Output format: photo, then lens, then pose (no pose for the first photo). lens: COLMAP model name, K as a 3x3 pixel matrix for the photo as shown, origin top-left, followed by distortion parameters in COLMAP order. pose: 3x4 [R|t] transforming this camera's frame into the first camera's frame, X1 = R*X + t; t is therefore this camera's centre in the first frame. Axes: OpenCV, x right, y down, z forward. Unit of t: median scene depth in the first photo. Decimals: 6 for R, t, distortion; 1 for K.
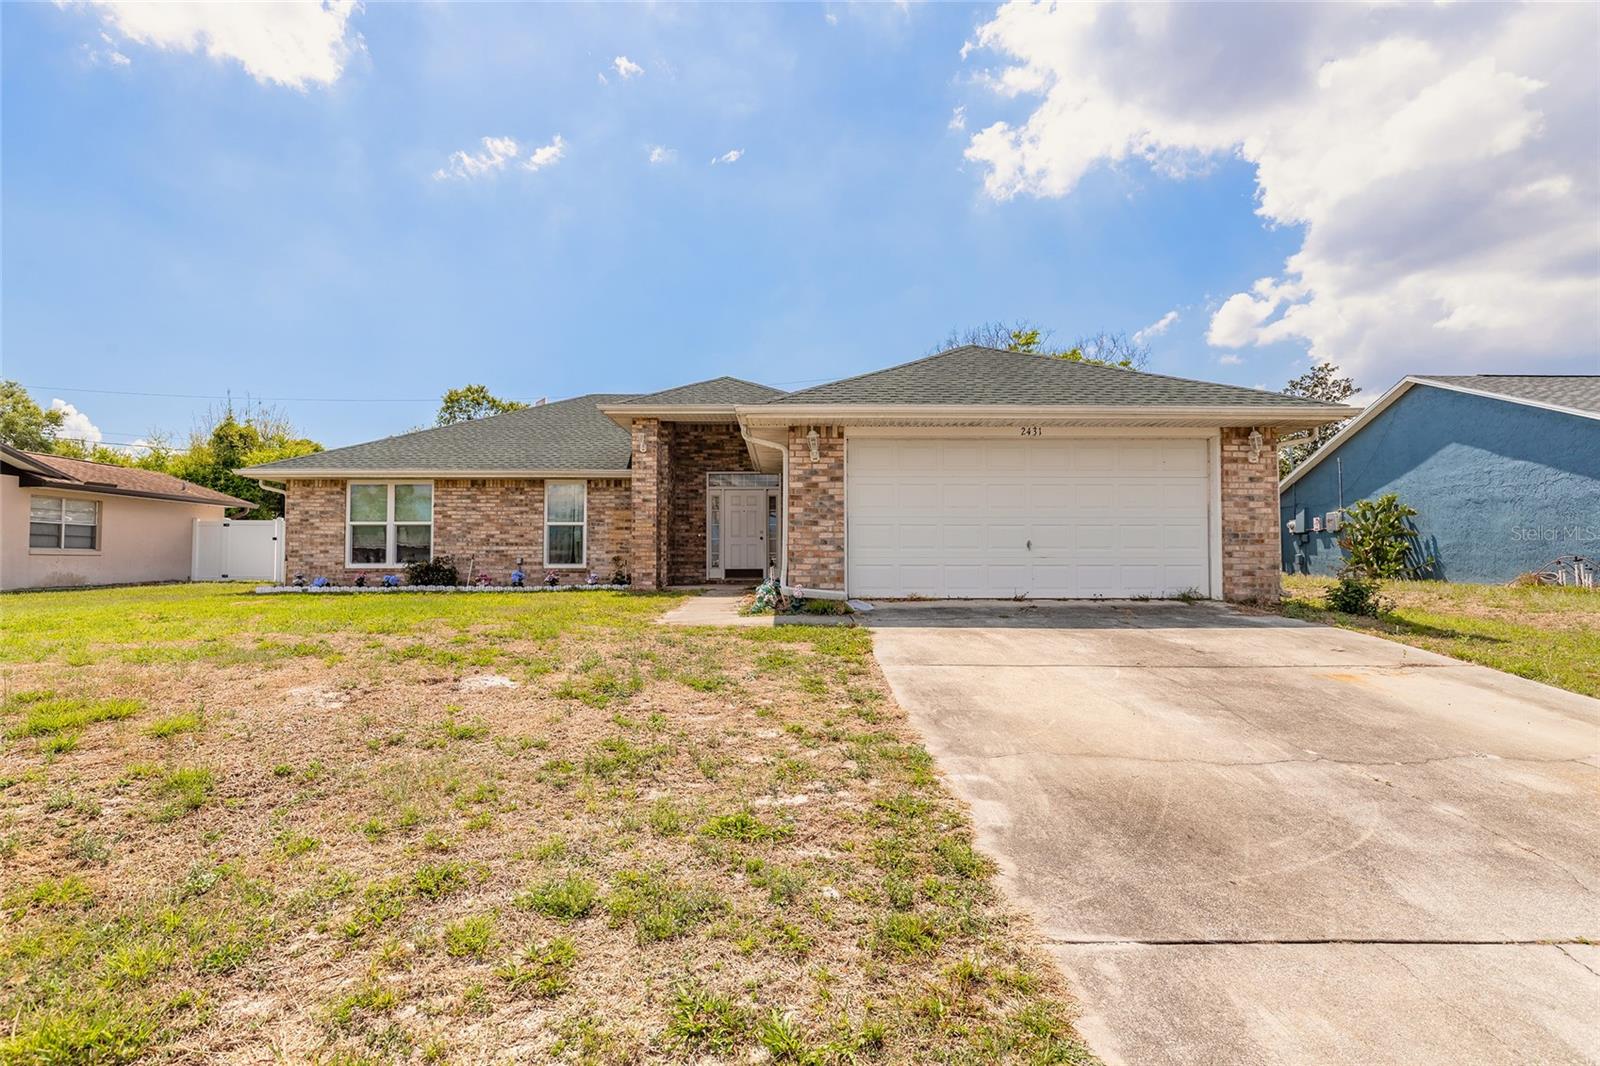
lens RADIAL K [[745.7, 0, 800.0], [0, 745.7, 533.0], [0, 0, 1]] dist [0.000073, 0.000104]
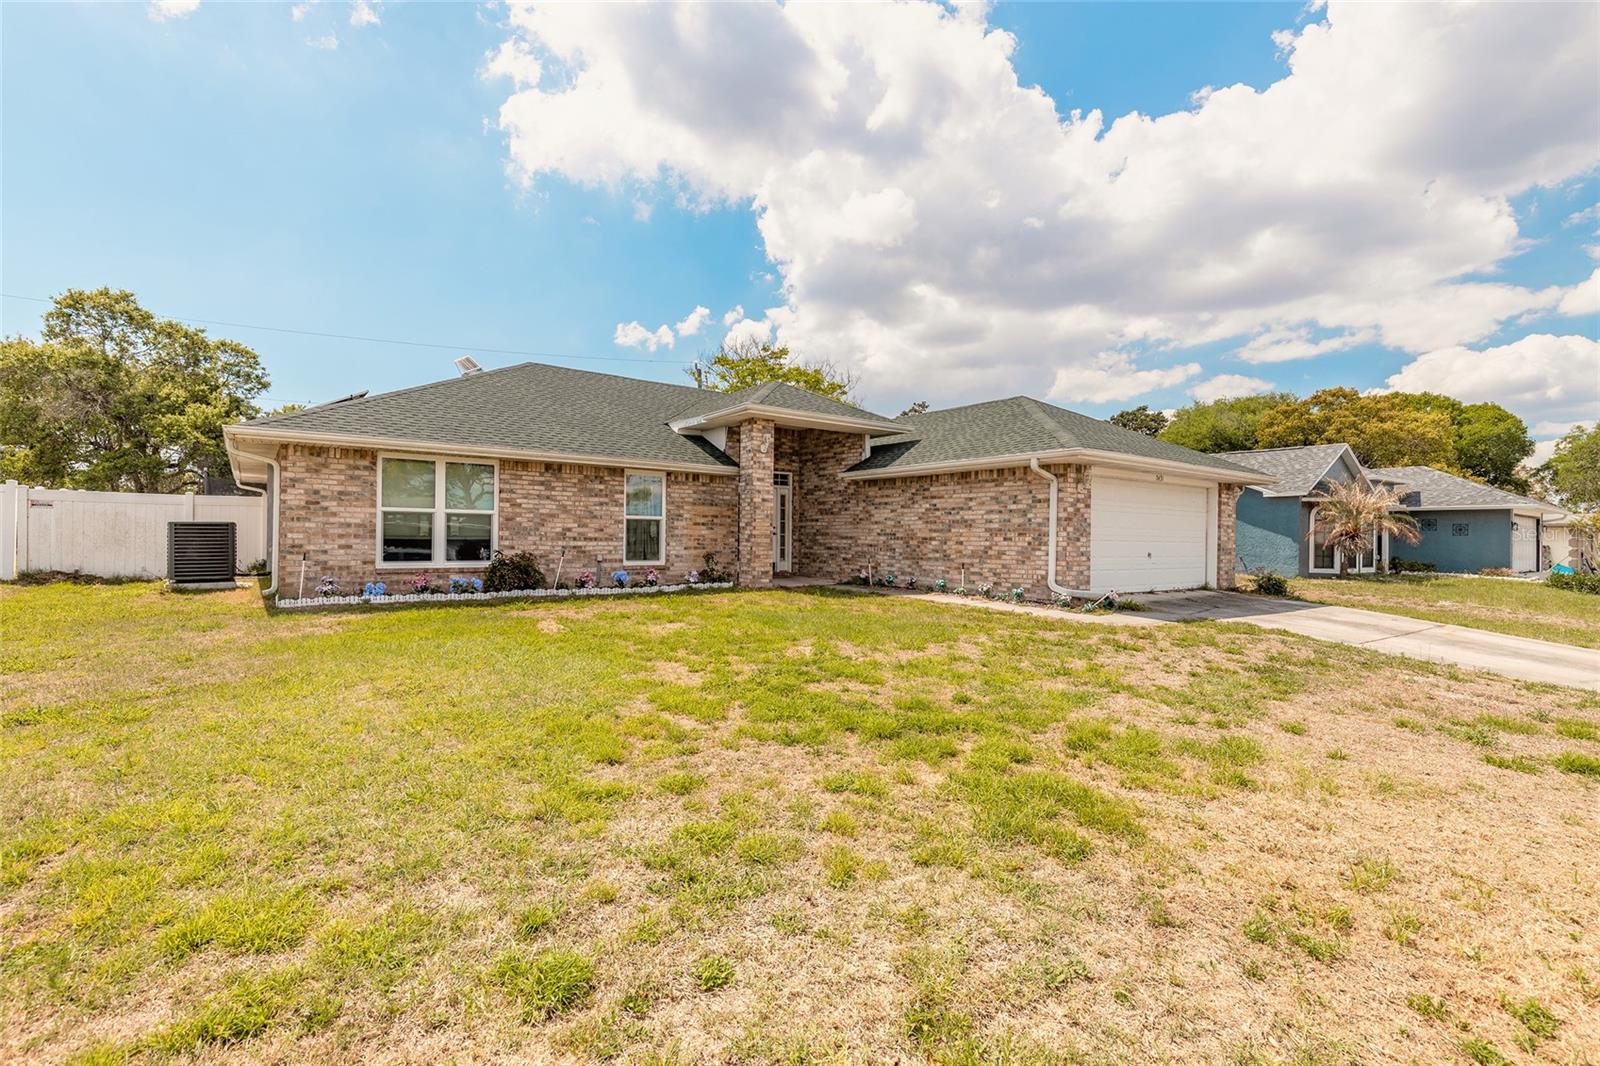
lens RADIAL K [[700.4, 0, 800.0], [0, 700.4, 533.0], [0, 0, 1]] dist [0.009895, -0.000594]
pose [[0.818119, 0.016765, 0.574805, -0.665042], [-0.037744, 0.998985, 0.024583, -0.022387], [-0.573810, -0.041807, 0.817921, 0.171731]]
